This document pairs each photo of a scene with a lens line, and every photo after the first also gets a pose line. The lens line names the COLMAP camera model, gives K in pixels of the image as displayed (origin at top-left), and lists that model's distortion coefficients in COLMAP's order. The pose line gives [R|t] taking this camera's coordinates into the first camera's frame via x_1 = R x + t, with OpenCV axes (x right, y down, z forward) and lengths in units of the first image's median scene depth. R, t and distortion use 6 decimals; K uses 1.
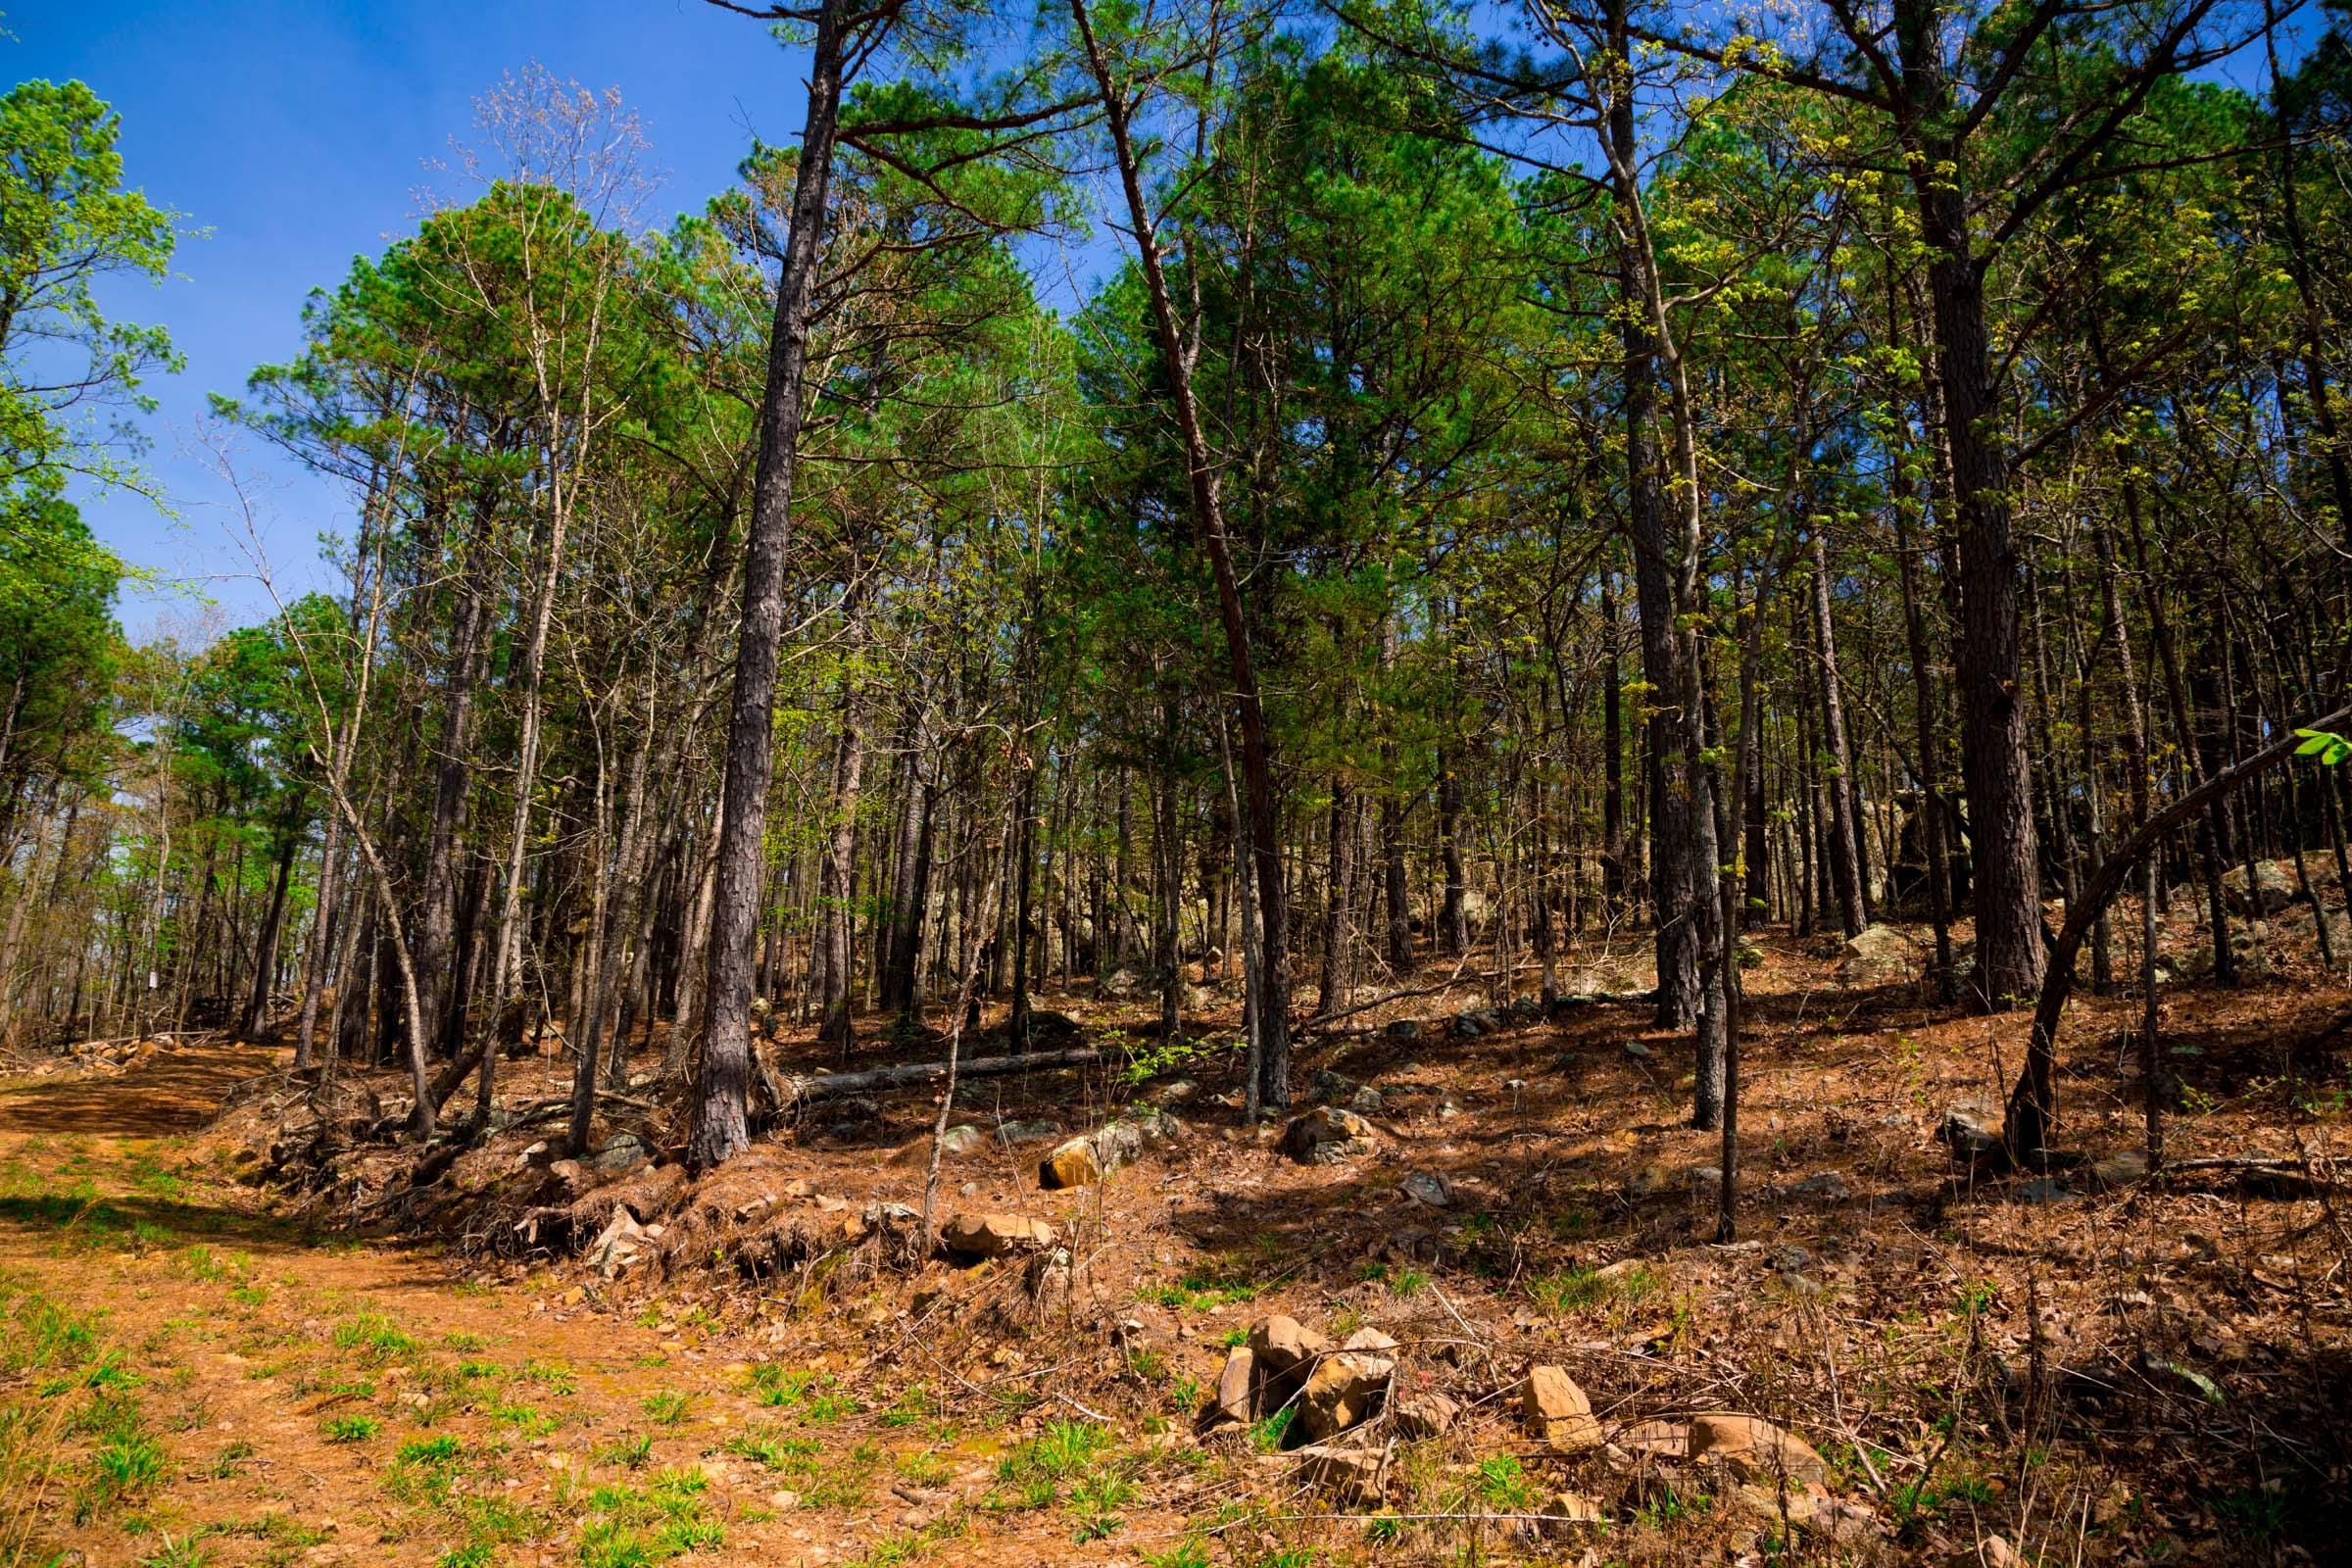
lens RADIAL K [[1614.9, 0, 1176.0], [0, 1614.9, 784.0], [0, 0, 1]] dist [-0.120695, 0.060186]
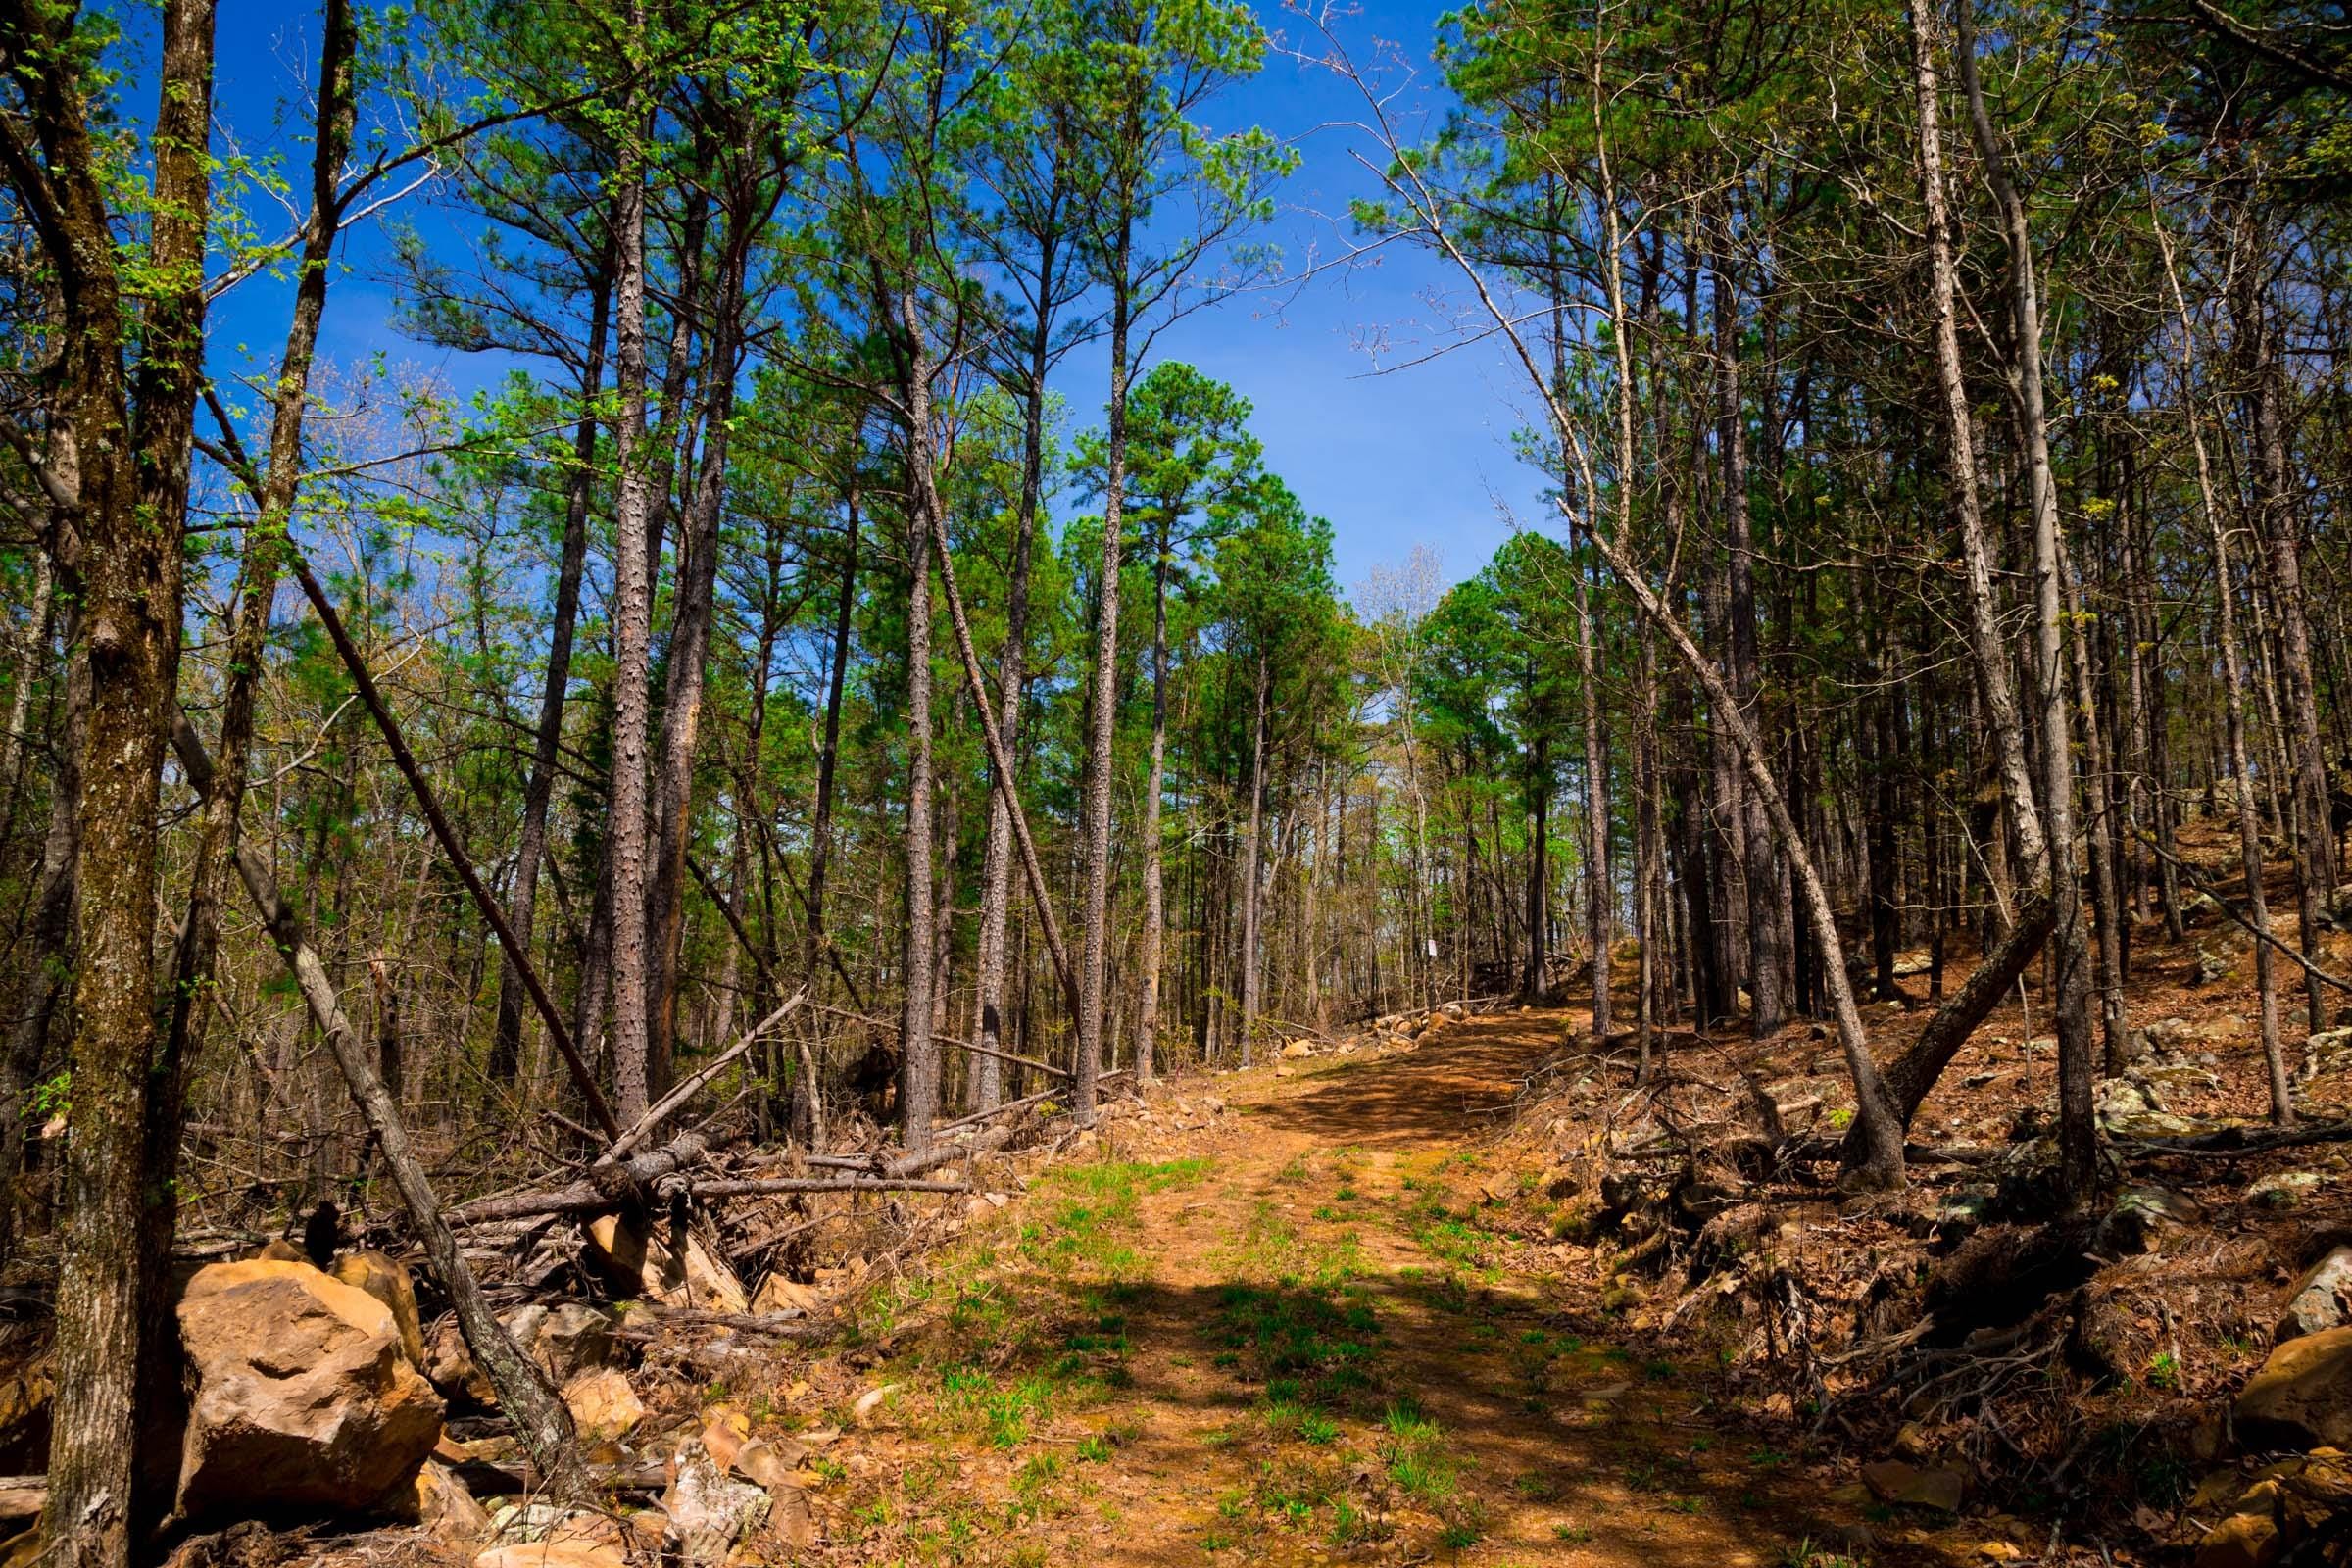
lens RADIAL K [[1614.9, 0, 1176.0], [0, 1614.9, 784.0], [0, 0, 1]] dist [-0.120695, 0.060186]
pose [[0.731526, -0.138017, -0.667699, -0.114293], [0.163474, 0.986237, -0.024760, 0.028922], [0.661926, -0.091039, 0.744020, 0.188502]]
